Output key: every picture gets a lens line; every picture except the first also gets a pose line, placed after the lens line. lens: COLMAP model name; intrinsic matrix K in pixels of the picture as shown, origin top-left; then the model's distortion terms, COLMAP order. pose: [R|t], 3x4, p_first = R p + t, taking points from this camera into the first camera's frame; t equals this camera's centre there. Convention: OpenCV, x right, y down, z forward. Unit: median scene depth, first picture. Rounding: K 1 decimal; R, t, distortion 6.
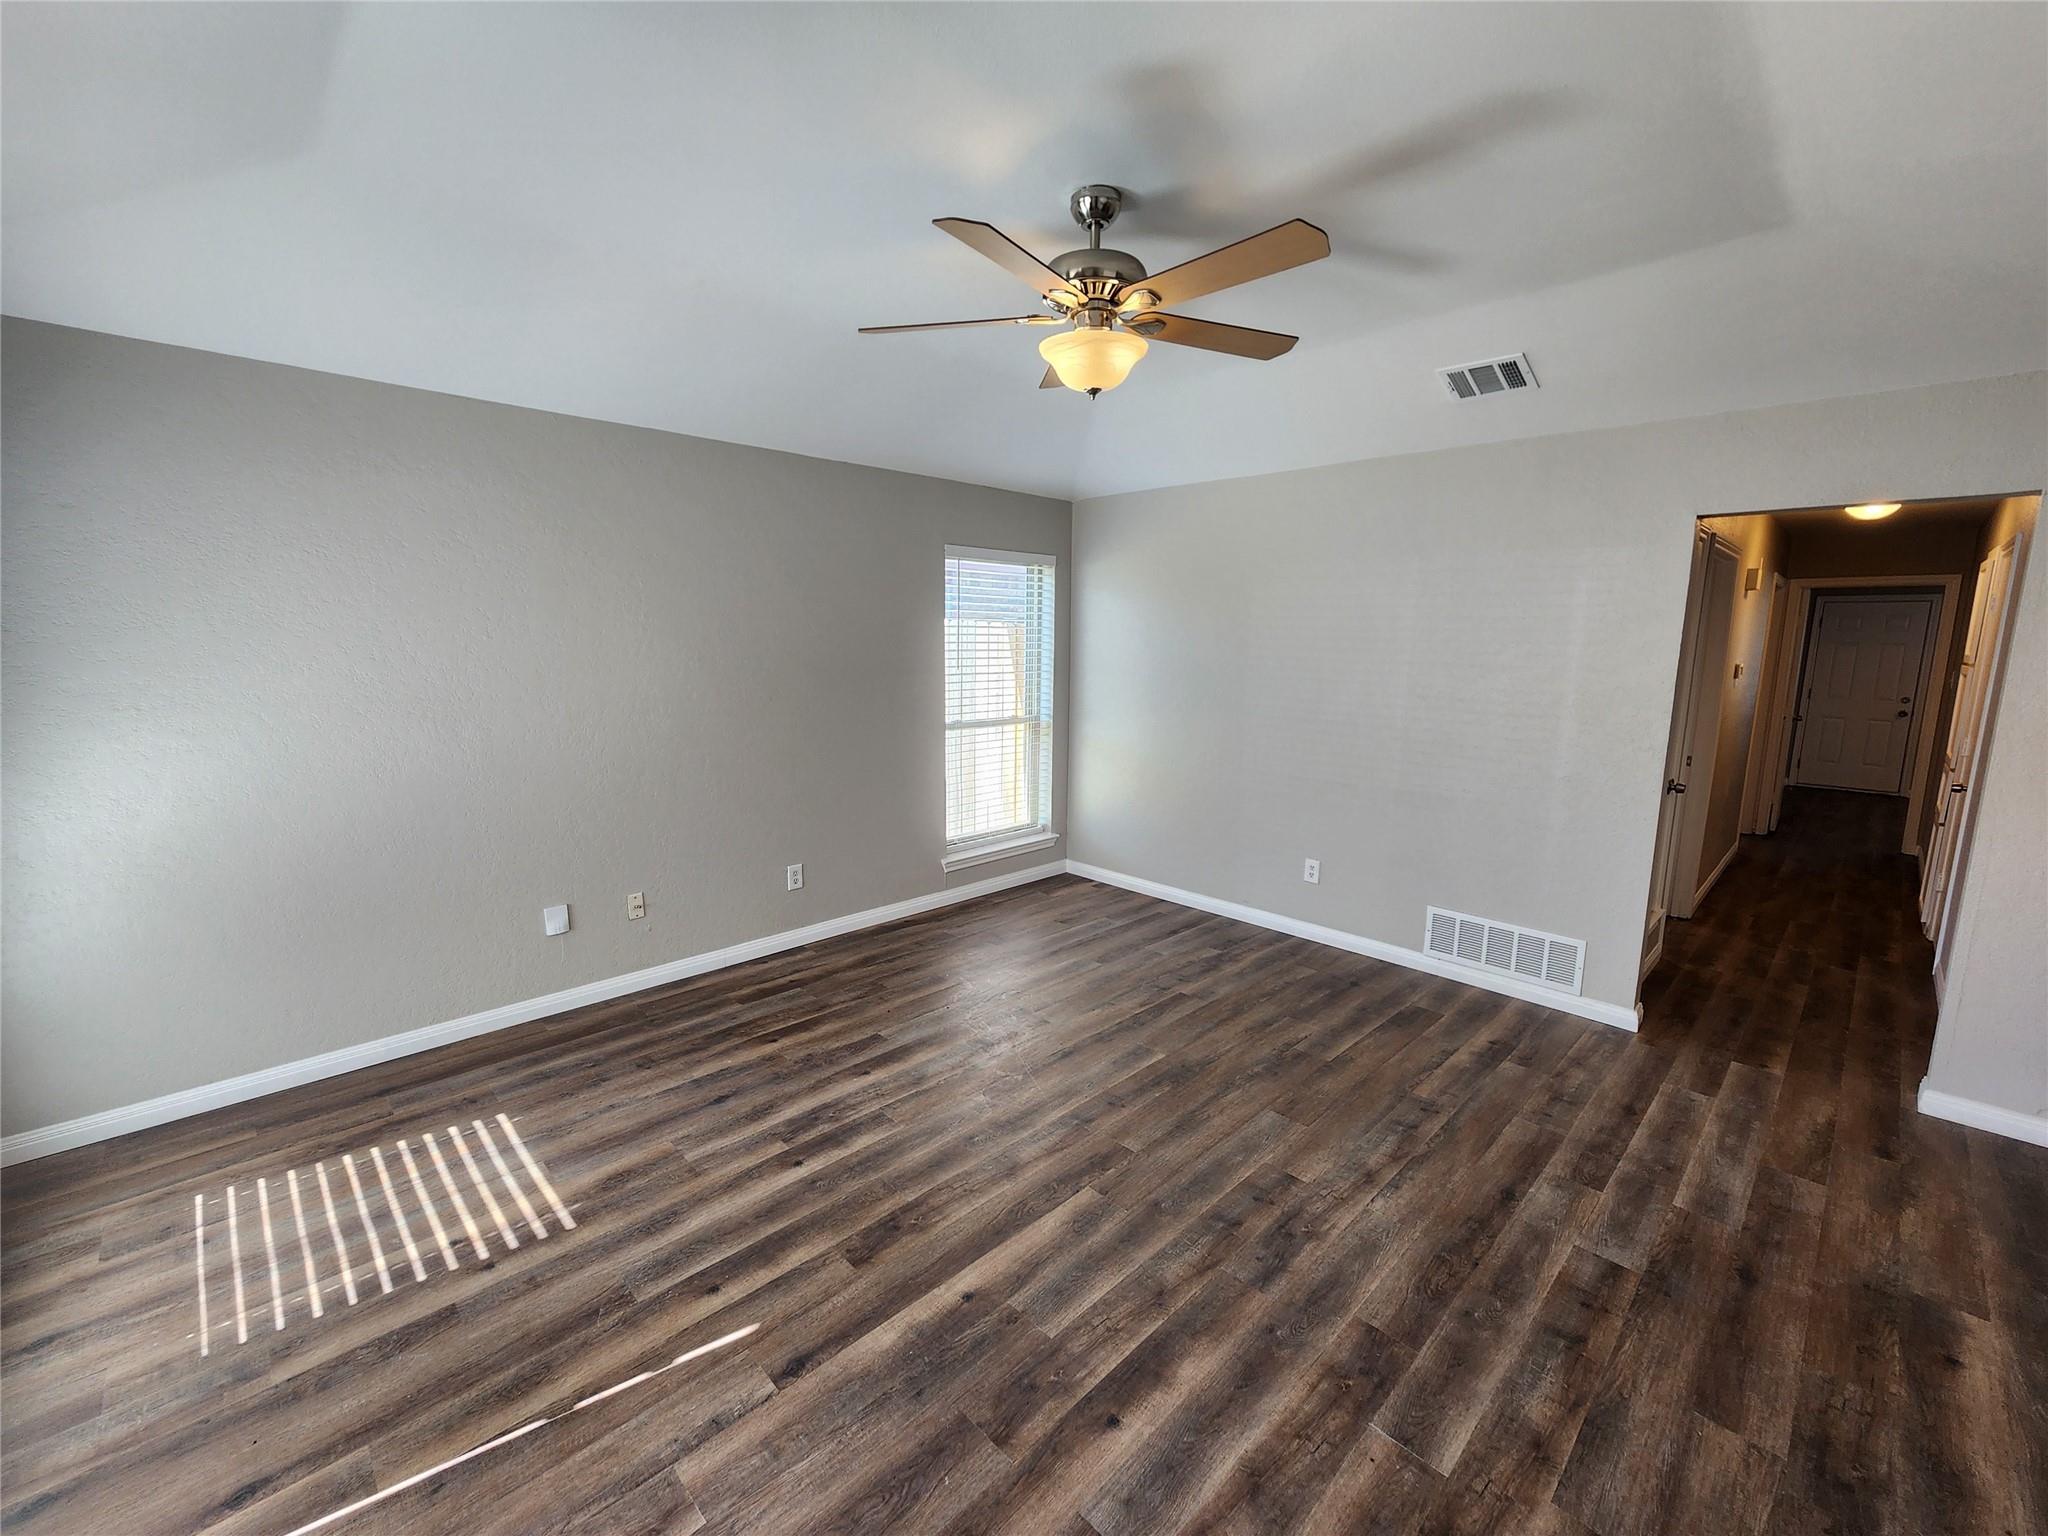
lens RADIAL K [[844.3, 0, 1035.0], [0, 844.3, 748.0], [0, 0, 1]] dist [0.000762, 0.000152]
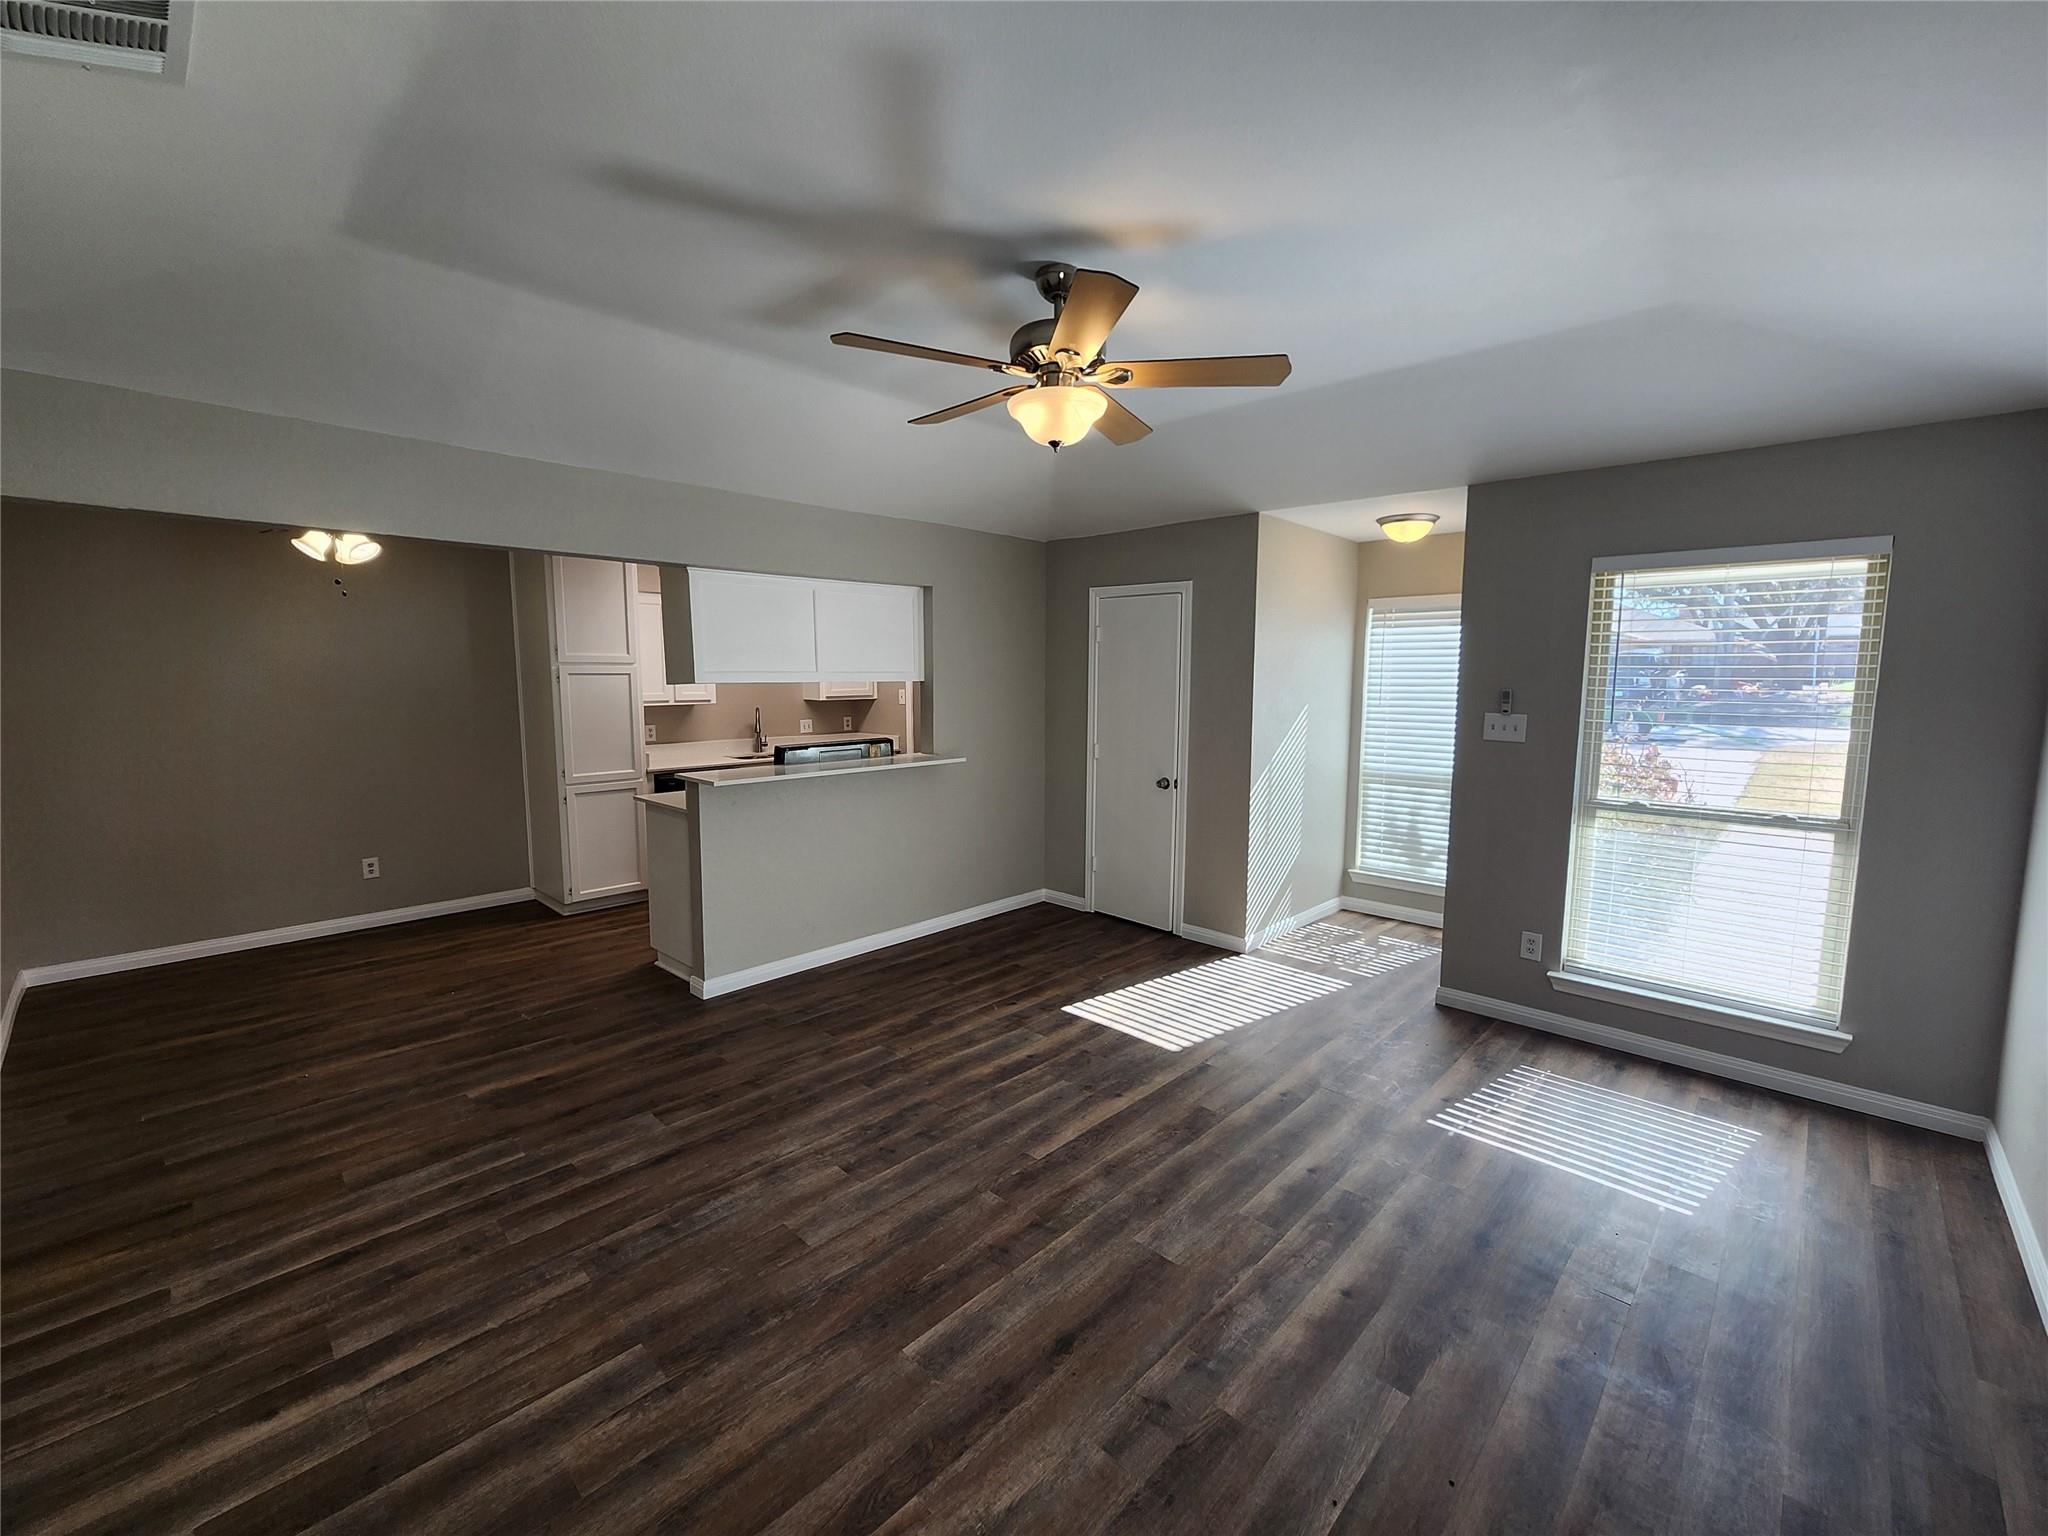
lens RADIAL K [[844.3, 0, 1033.3], [0, 844.3, 761.5], [0, 0, 1]] dist [0.000762, 0.000152]
pose [[-0.999362, -0.014563, -0.032614, 0.096756], [-0.022039, 0.969973, 0.242211, -0.223062], [0.028108, 0.242775, -0.969675, 1.673583]]
